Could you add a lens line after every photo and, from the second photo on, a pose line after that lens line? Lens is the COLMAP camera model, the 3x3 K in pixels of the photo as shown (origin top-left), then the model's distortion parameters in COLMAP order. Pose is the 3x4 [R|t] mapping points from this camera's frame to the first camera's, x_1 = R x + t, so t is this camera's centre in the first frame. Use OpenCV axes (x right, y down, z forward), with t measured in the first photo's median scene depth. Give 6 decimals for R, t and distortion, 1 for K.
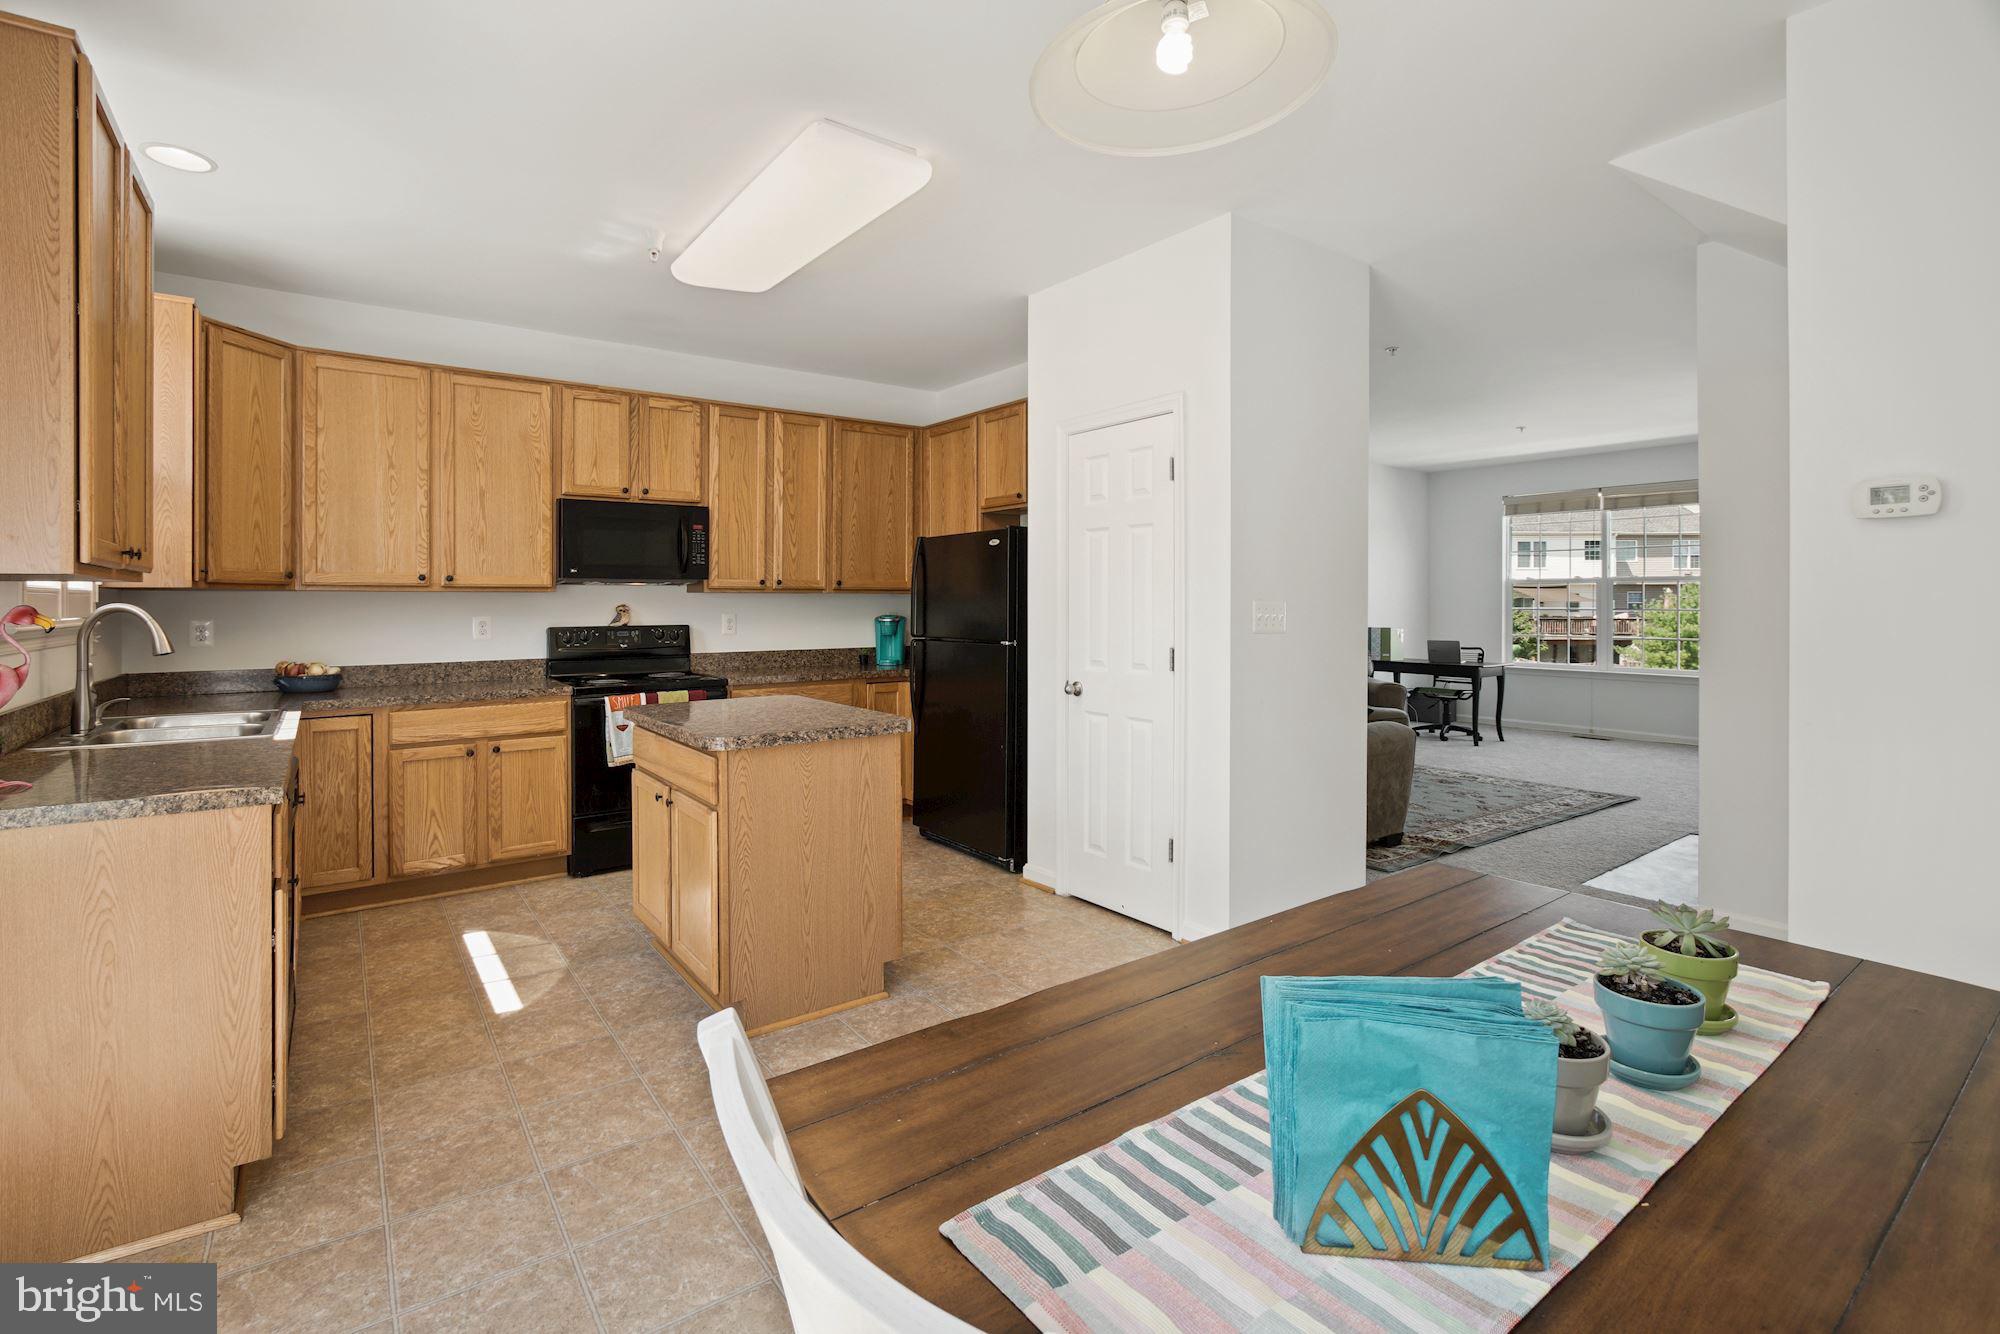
lens RADIAL K [[897.7, 0, 958.8], [0, 897.7, 604.0], [0, 0, 1]] dist [-0.025281, 0.006755]
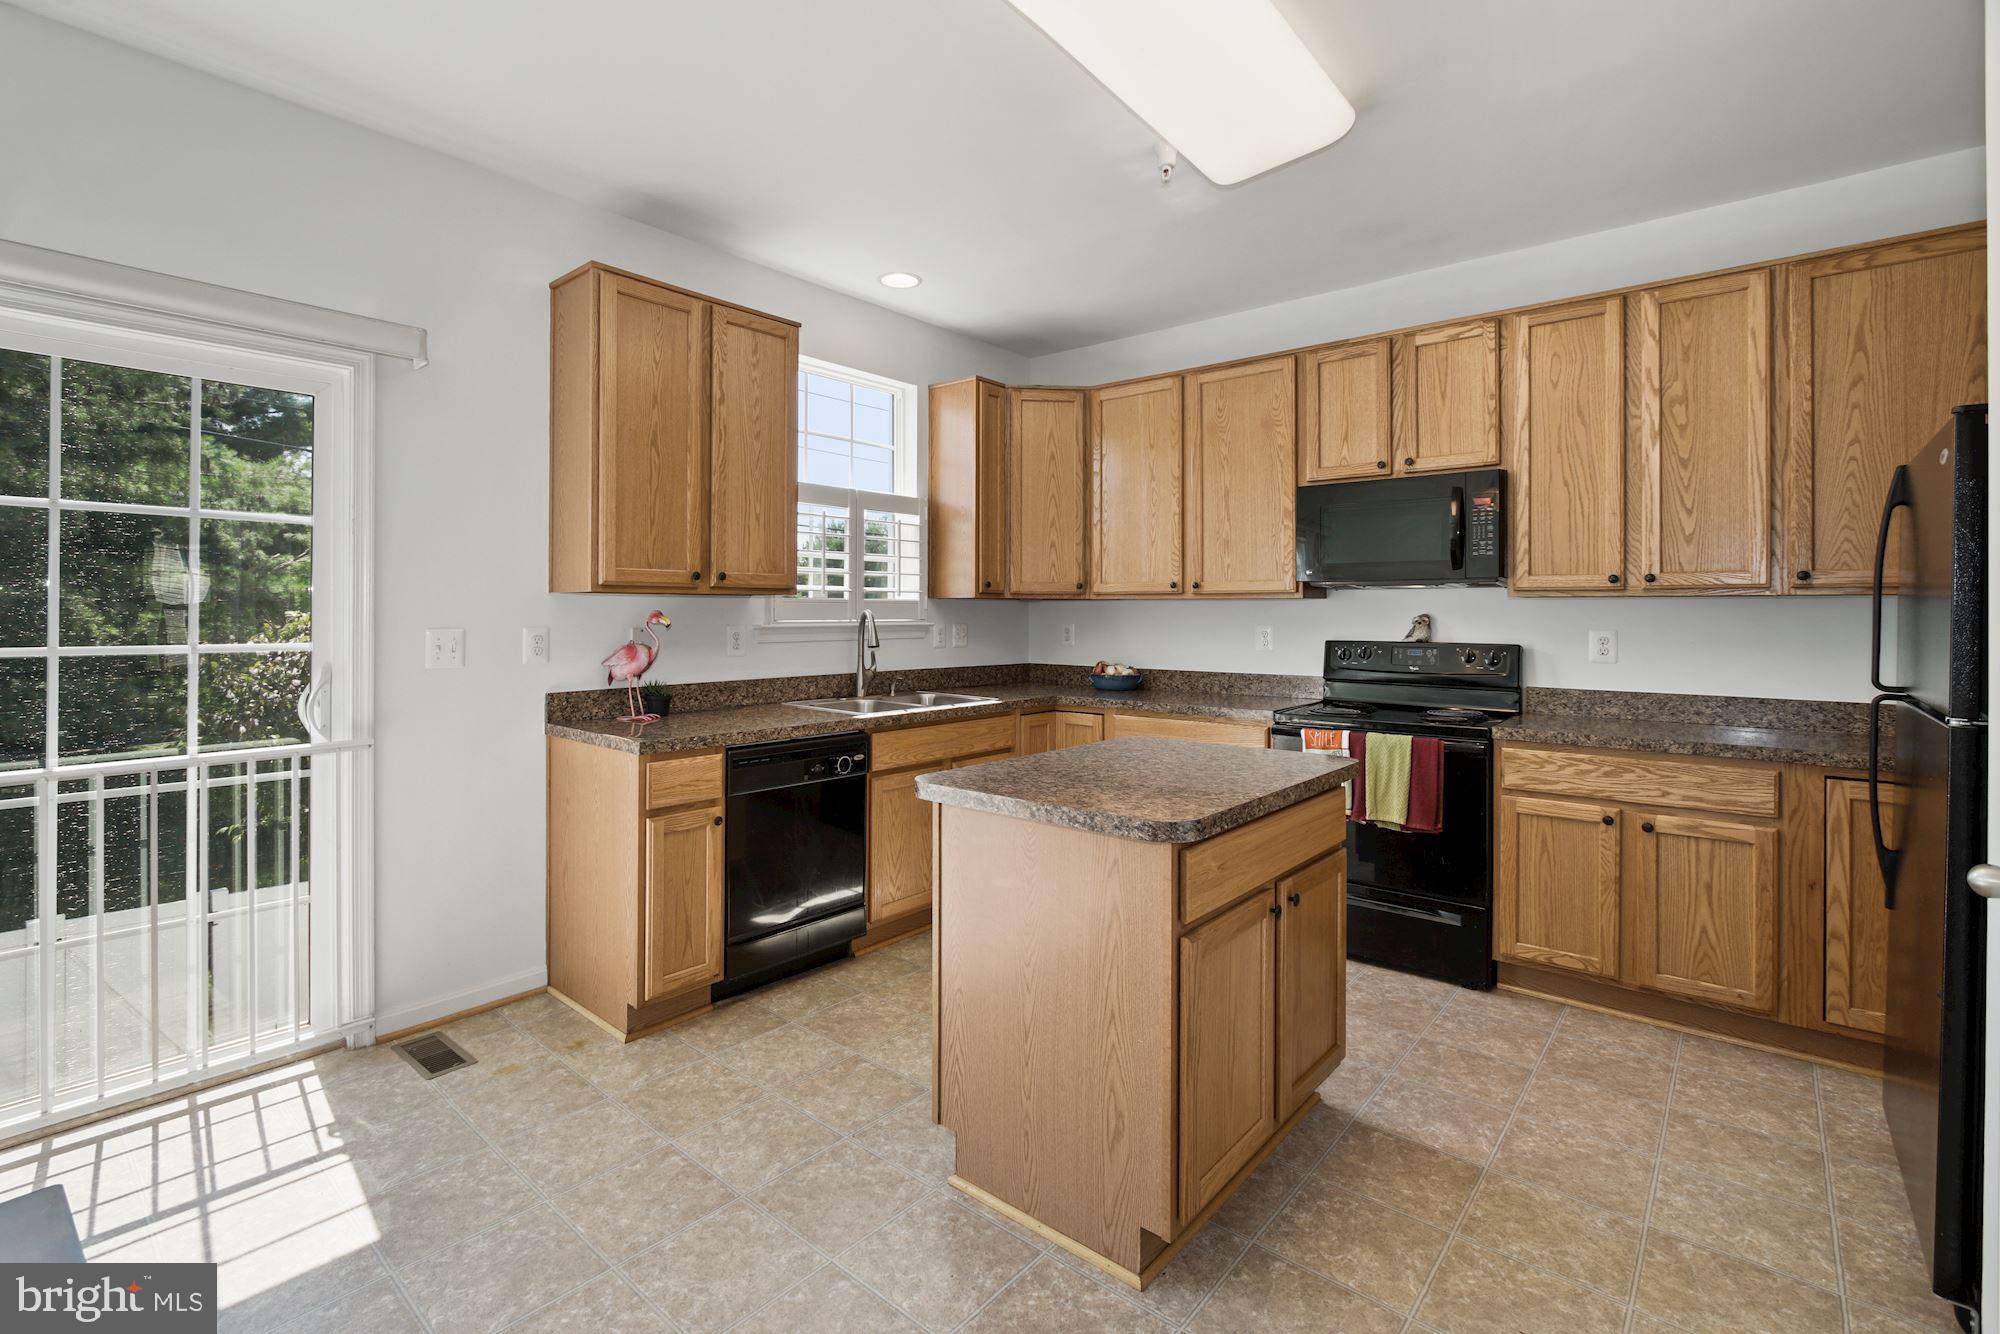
lens RADIAL K [[897.7, 0, 970.6], [0, 897.7, 611.8], [0, 0, 1]] dist [-0.025281, 0.006755]
pose [[0.242688, 0.004730, -0.970093, 0.321137], [-0.005226, 0.999980, 0.003569, -0.002238], [0.970090, 0.004203, 0.242708, 0.532815]]
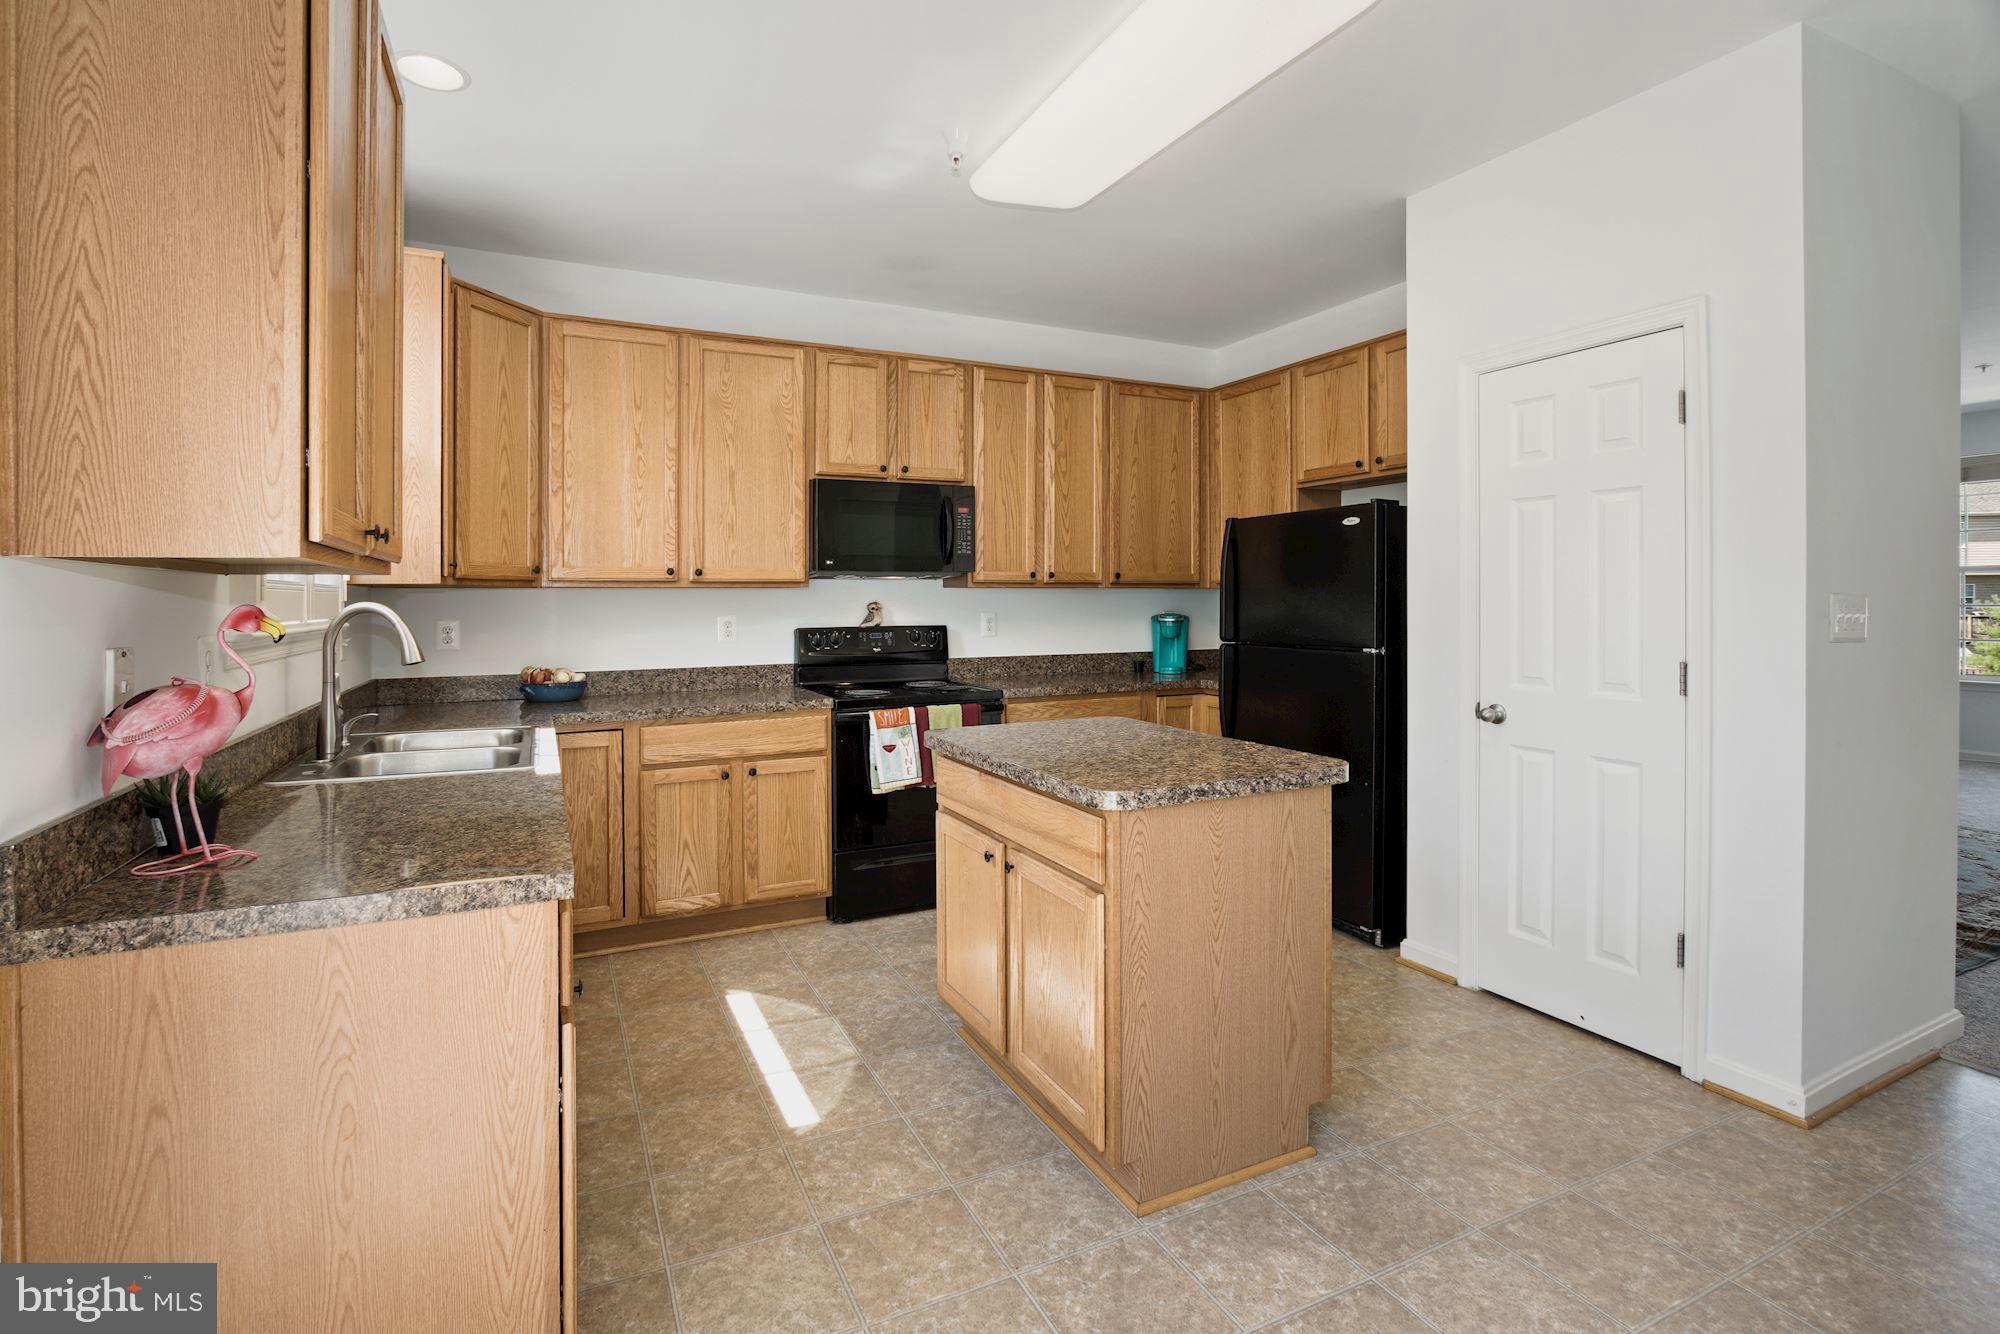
lens RADIAL K [[897.7, 0, 954.4], [0, 897.7, 615.1], [0, 0, 1]] dist [-0.025281, 0.006755]
pose [[0.982419, 0.000674, -0.186687, -0.163611], [0.002524, 0.999854, 0.016897, -0.001175], [0.186671, -0.017071, 0.982274, 0.183443]]
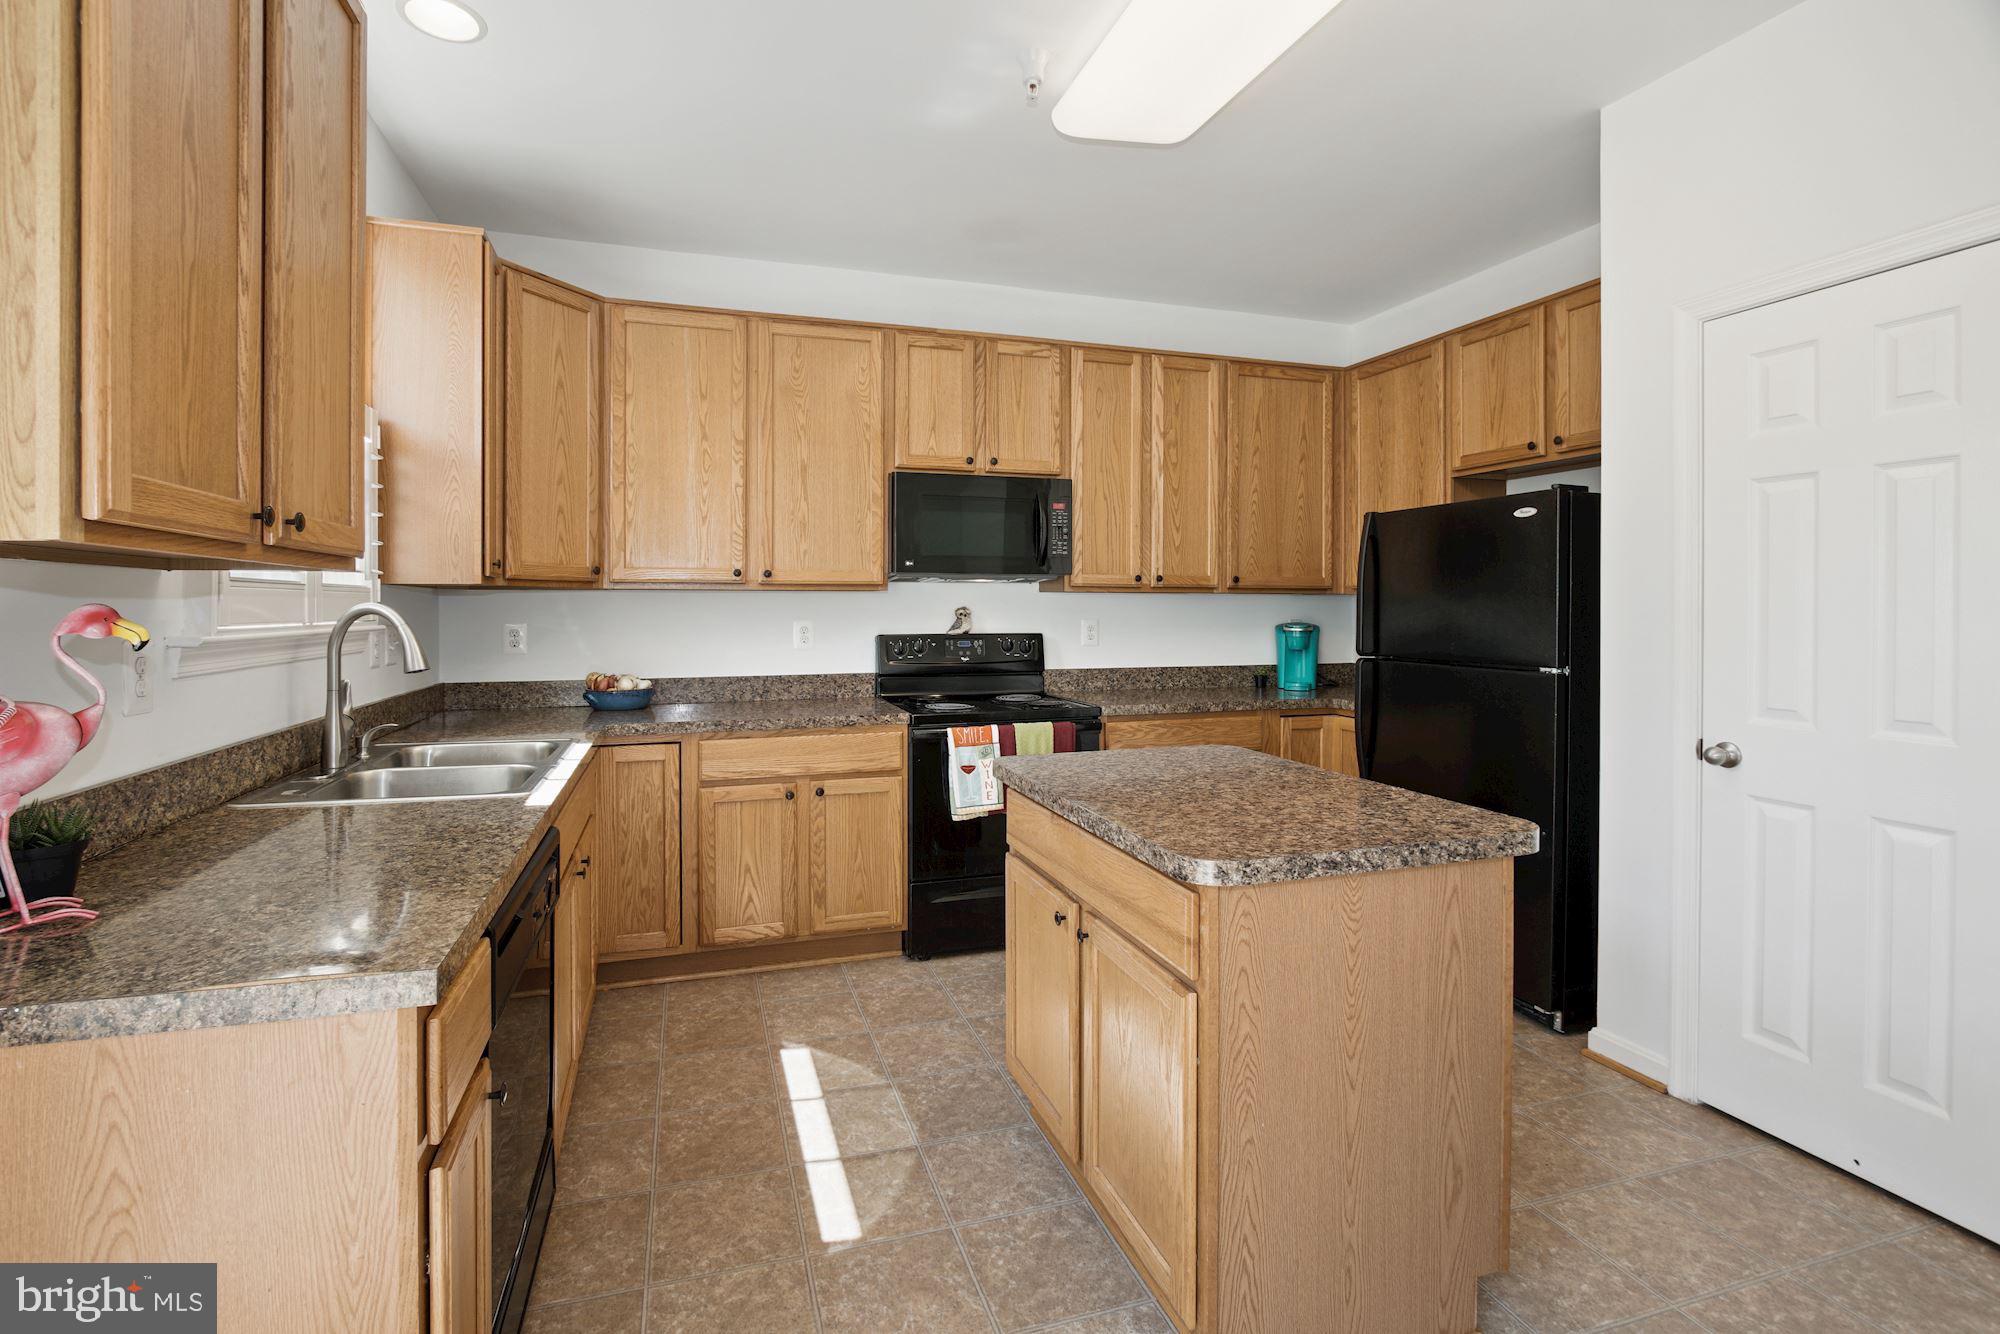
lens RADIAL K [[897.7, 0, 953.4], [0, 897.7, 610.2], [0, 0, 1]] dist [-0.025281, 0.006755]
pose [[0.948195, 0.005451, -0.317642, -0.154410], [-0.004099, 0.999979, 0.004927, -0.000576], [0.317662, -0.003370, 0.948198, 0.284036]]
